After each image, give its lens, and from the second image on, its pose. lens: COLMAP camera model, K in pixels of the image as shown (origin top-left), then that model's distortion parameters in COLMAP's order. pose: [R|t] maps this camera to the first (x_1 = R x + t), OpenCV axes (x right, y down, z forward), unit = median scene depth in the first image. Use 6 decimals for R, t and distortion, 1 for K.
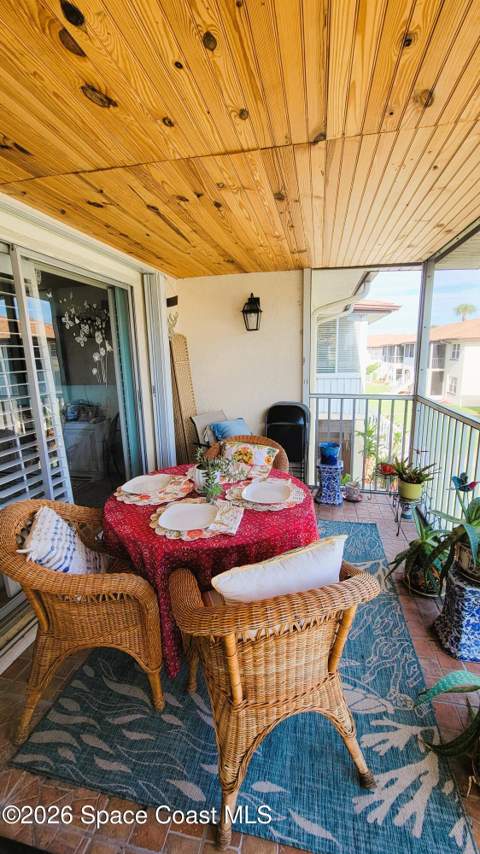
lens RADIAL K [[347.2, 0, 243.4], [0, 347.2, 425.7], [0, 0, 1]] dist [-0.004463, -0.000156]
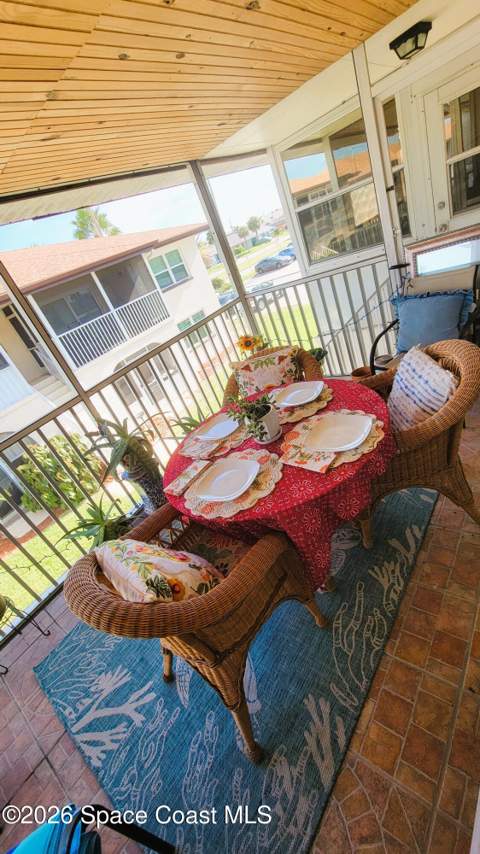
lens RADIAL K [[347.2, 0, 242.5], [0, 347.2, 427.5], [0, 0, 1]] dist [-0.004463, -0.000156]
pose [[-0.838308, 0.093283, 0.537157, -0.560057], [0.444147, 0.688244, 0.573633, -0.380429], [-0.316185, 0.719457, -0.618392, 1.687433]]
